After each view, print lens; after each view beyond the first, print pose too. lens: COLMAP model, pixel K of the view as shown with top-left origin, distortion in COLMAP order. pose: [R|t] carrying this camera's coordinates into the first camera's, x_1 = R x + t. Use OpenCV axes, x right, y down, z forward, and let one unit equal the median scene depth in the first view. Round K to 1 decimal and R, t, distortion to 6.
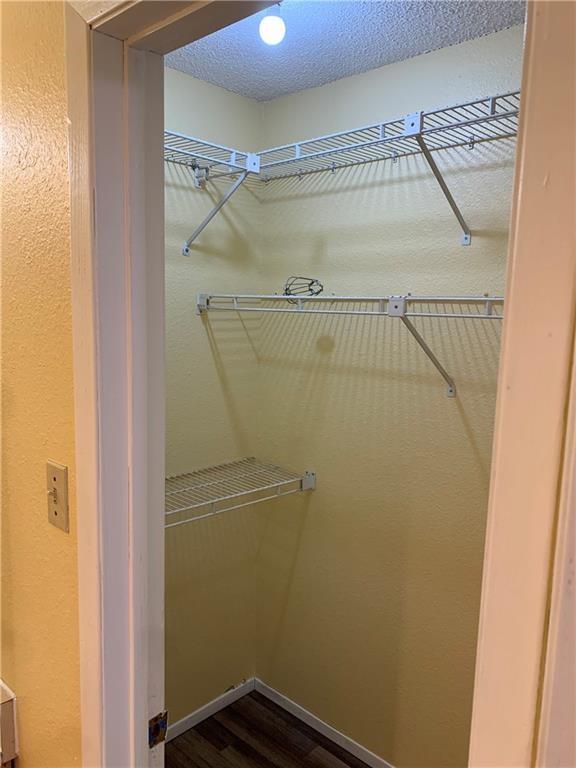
lens RADIAL K [[586.6, 0, 288.5], [0, 586.6, 385.3], [0, 0, 1]] dist [0.026332, -0.033857]
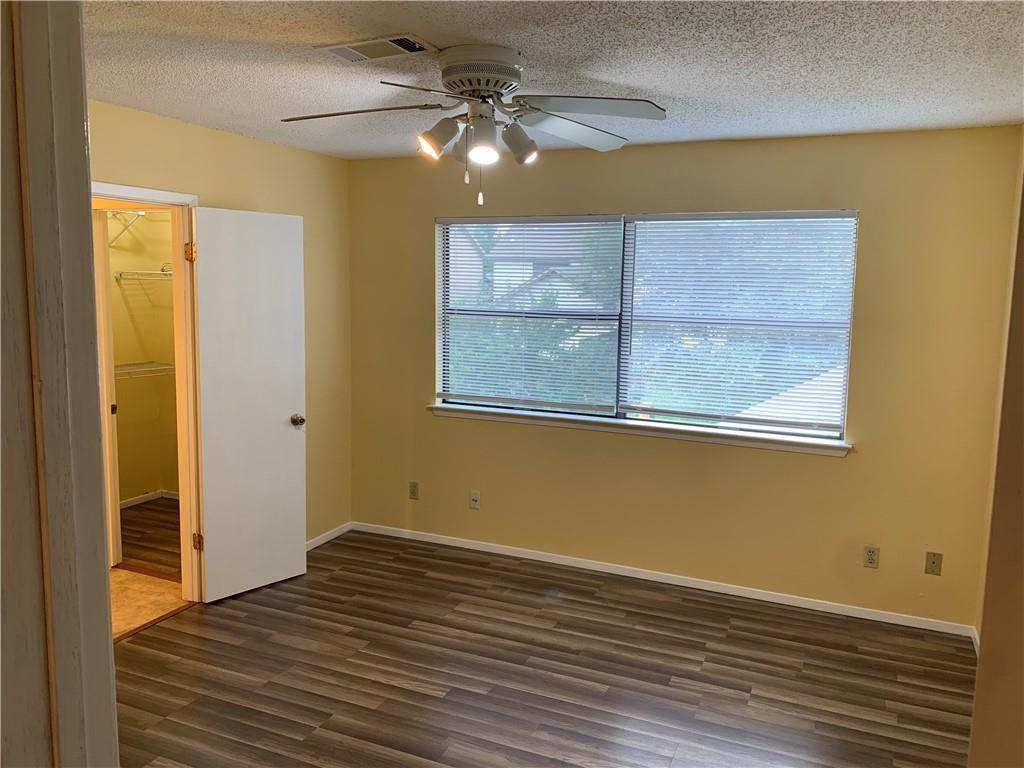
lens RADIAL K [[782.2, 0, 510.6], [0, 782.2, 381.1], [0, 0, 1]] dist [0.026332, -0.033857]
pose [[0.944498, -0.049234, 0.324806, 0.212282], [0.046803, 0.998787, 0.015299, 0.222972], [-0.325166, 0.000752, 0.945657, -1.820065]]
